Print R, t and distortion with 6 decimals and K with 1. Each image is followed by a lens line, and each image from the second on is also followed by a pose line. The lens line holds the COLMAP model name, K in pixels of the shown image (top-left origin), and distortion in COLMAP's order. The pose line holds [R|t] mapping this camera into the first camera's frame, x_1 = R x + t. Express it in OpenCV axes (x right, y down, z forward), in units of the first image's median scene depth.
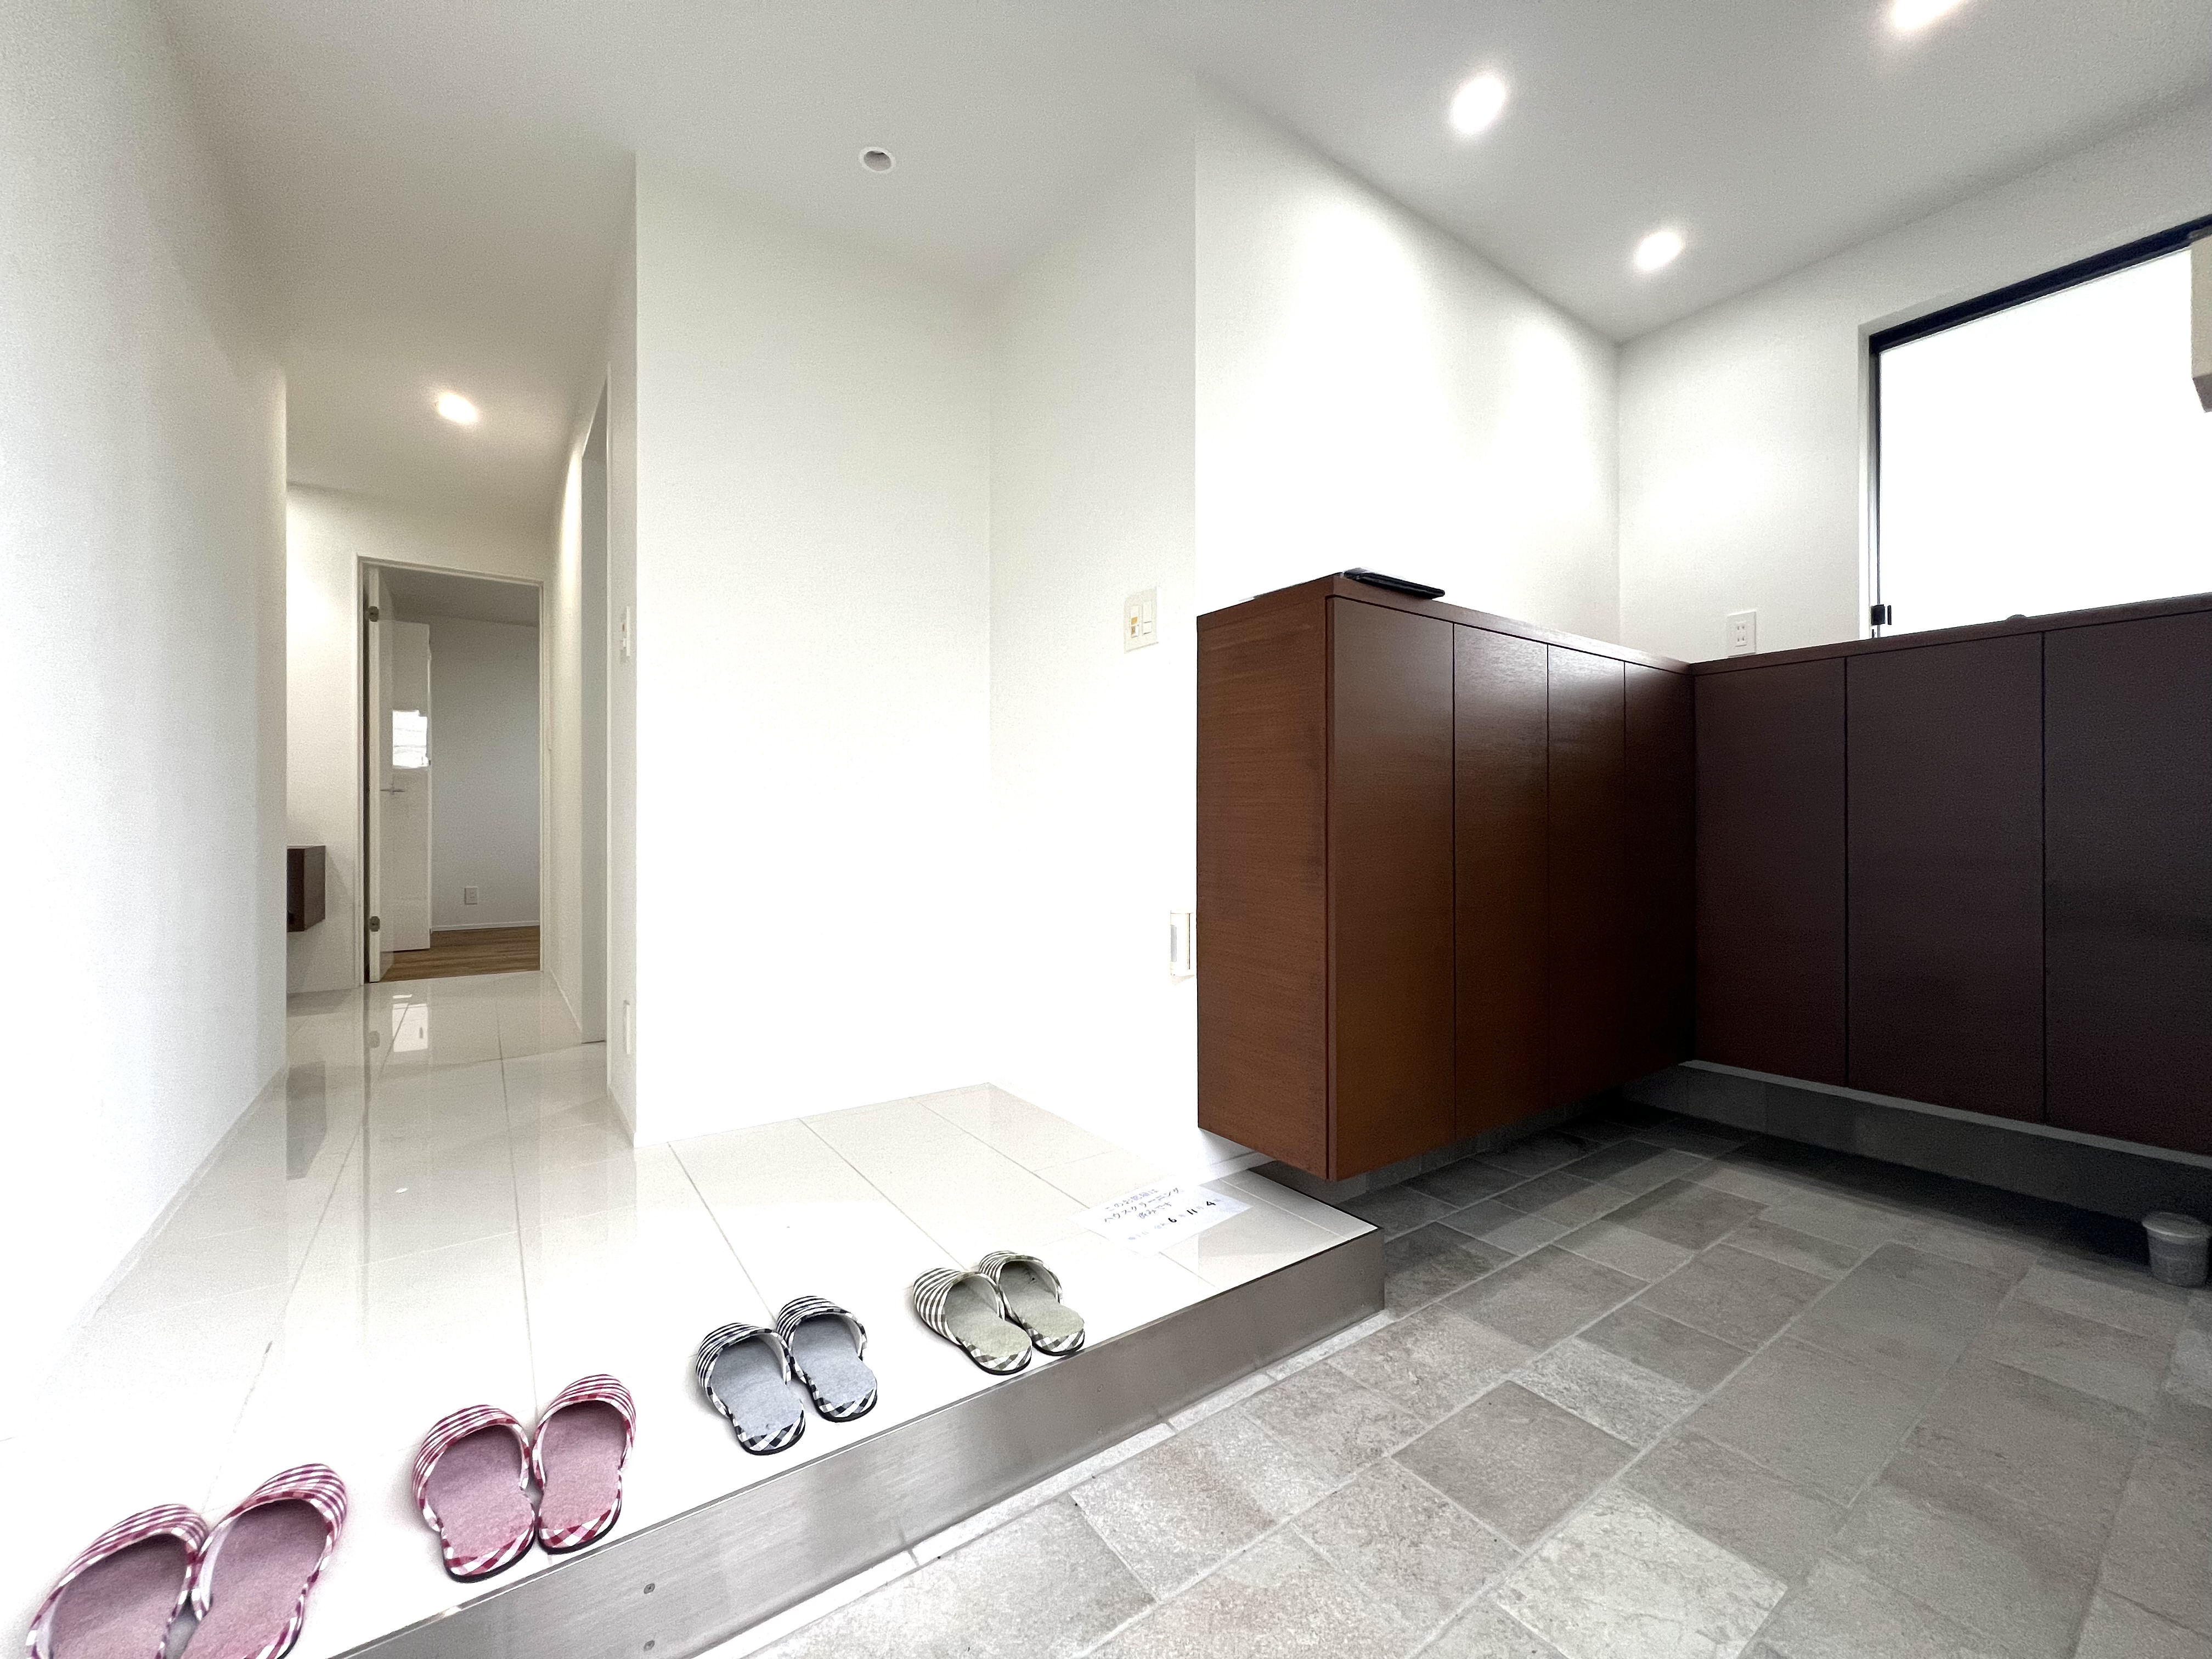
lens RADIAL K [[885.1, 0, 1106.0], [0, 885.1, 829.5], [0, 0, 1]] dist [0.002502, 0.000228]
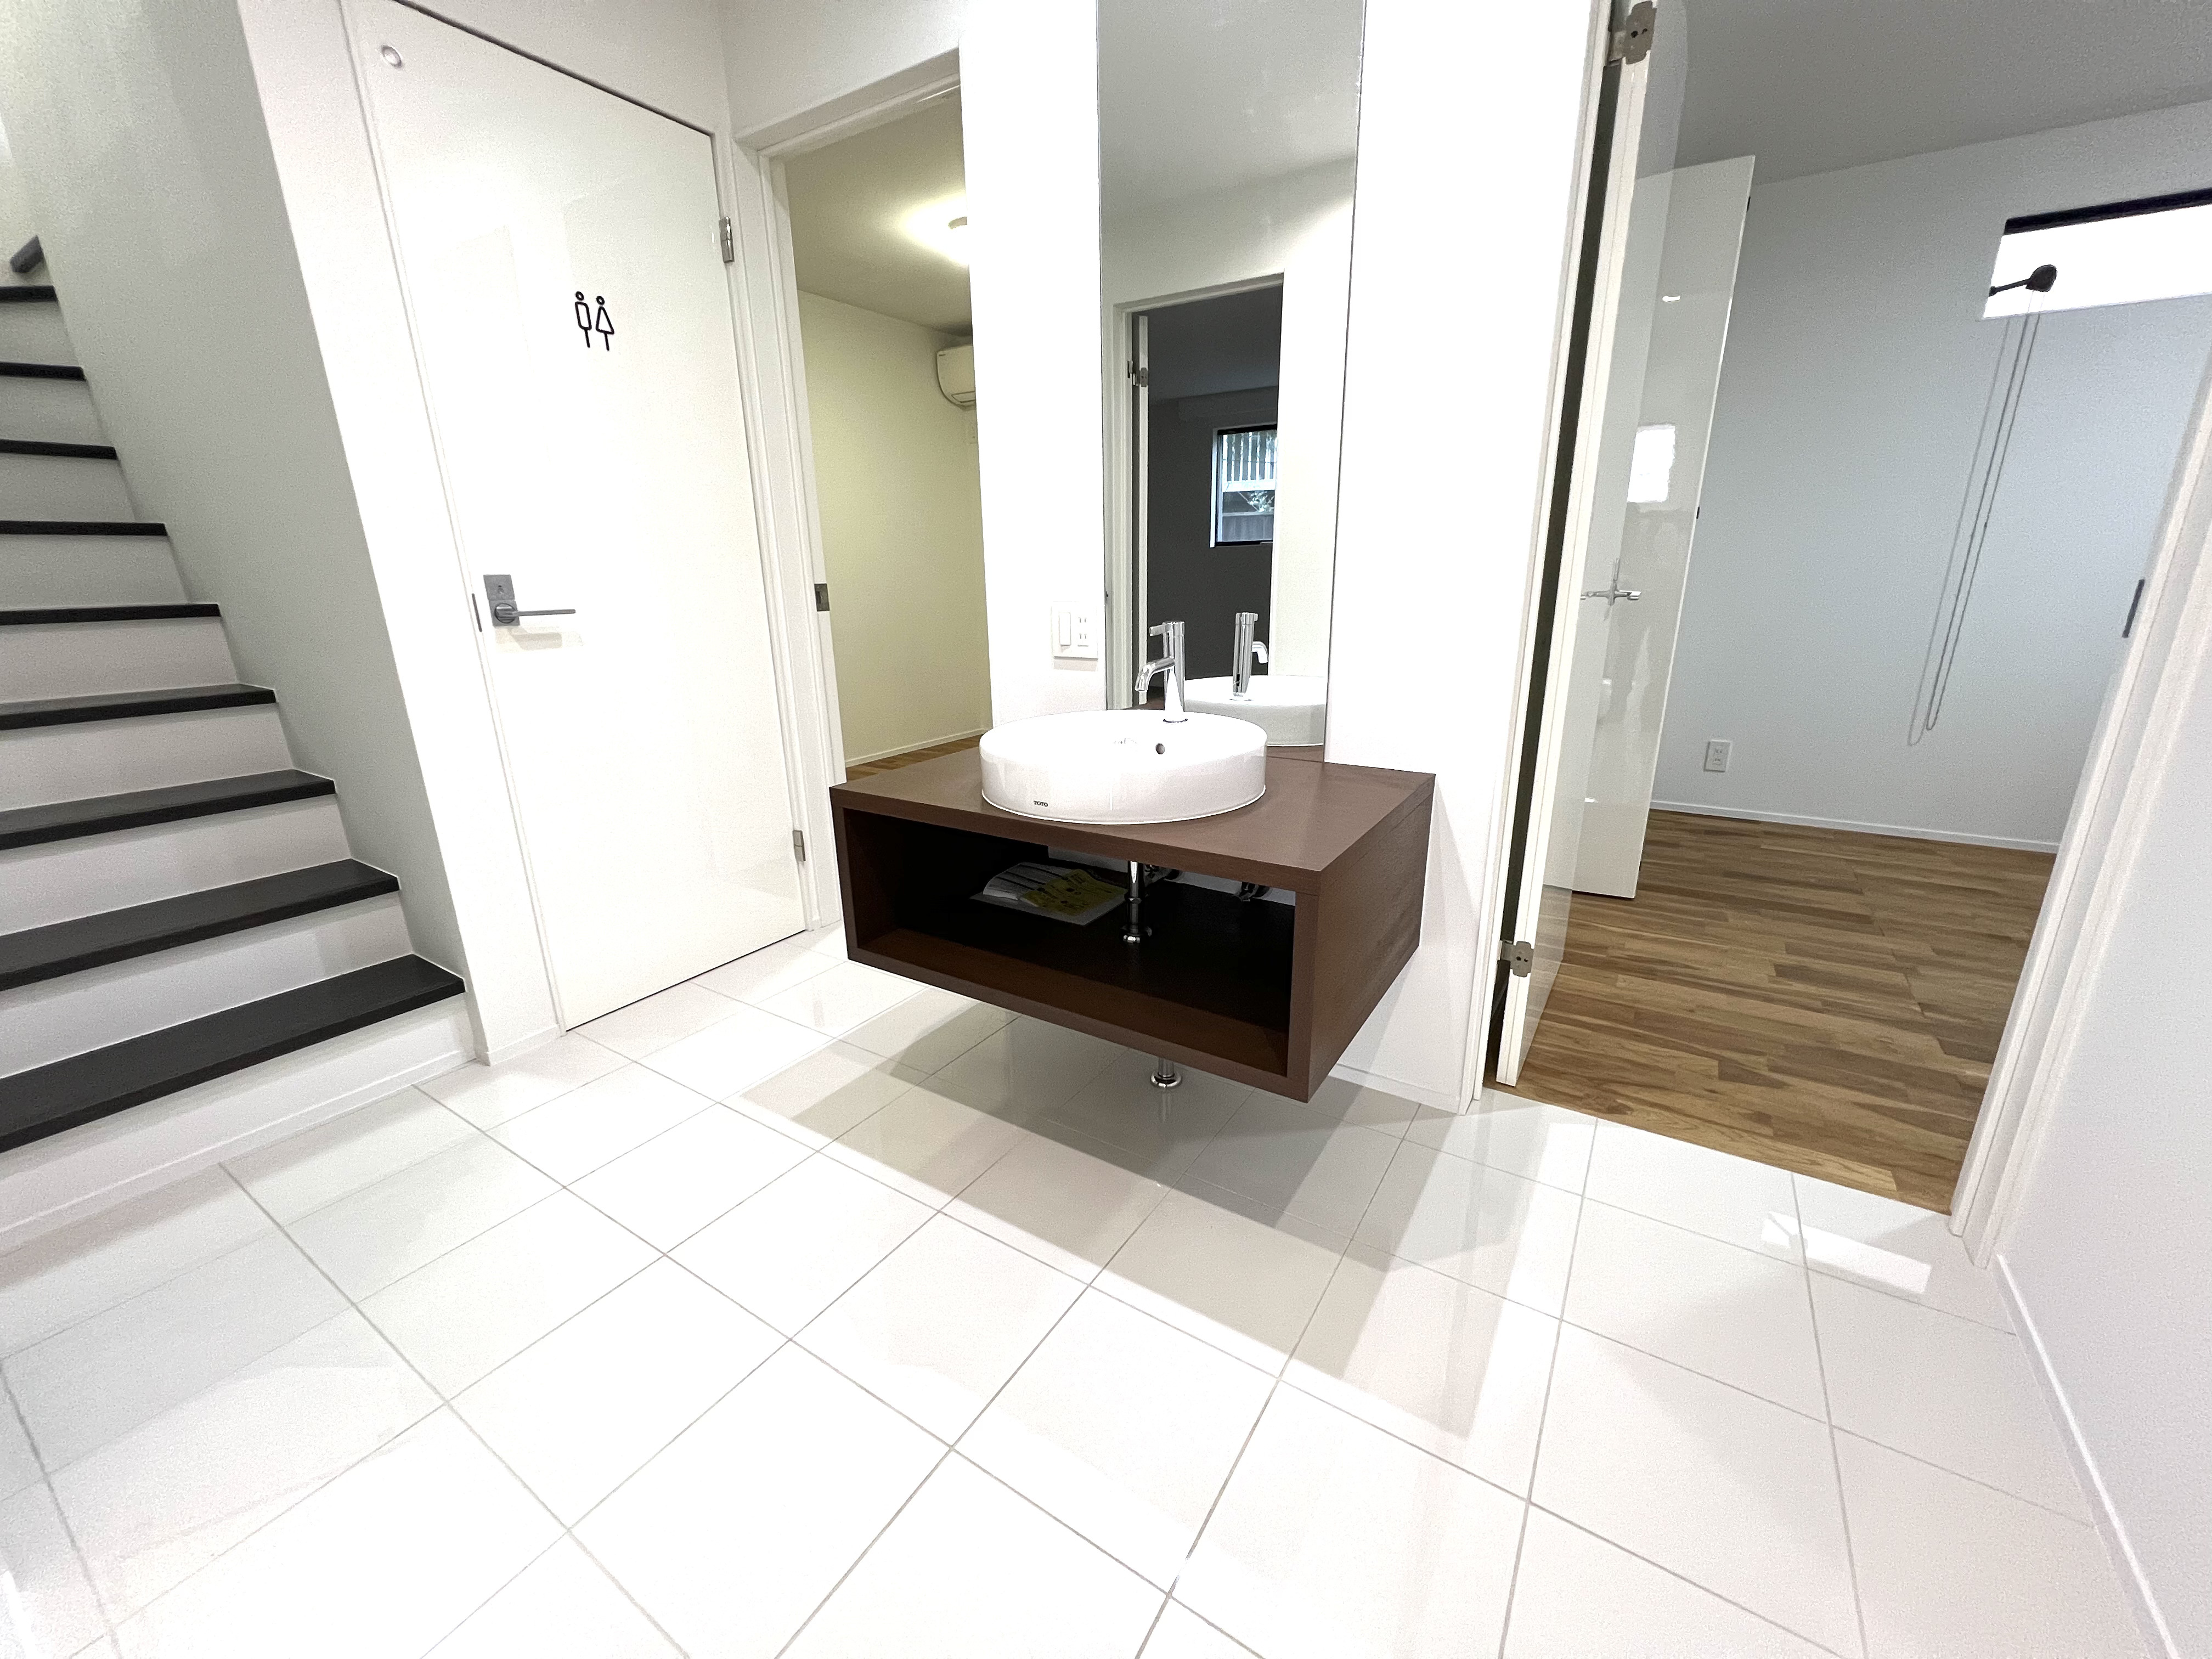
lens RADIAL K [[882.3, 0, 1110.9], [0, 882.3, 826.6], [0, 0, 1]] dist [-0.001141, 0.000323]
pose [[0.377445, 0.256397, -0.889829, -0.553271], [0.013729, 0.959250, 0.282224, -0.067543], [0.925930, -0.118741, 0.358544, 0.689788]]
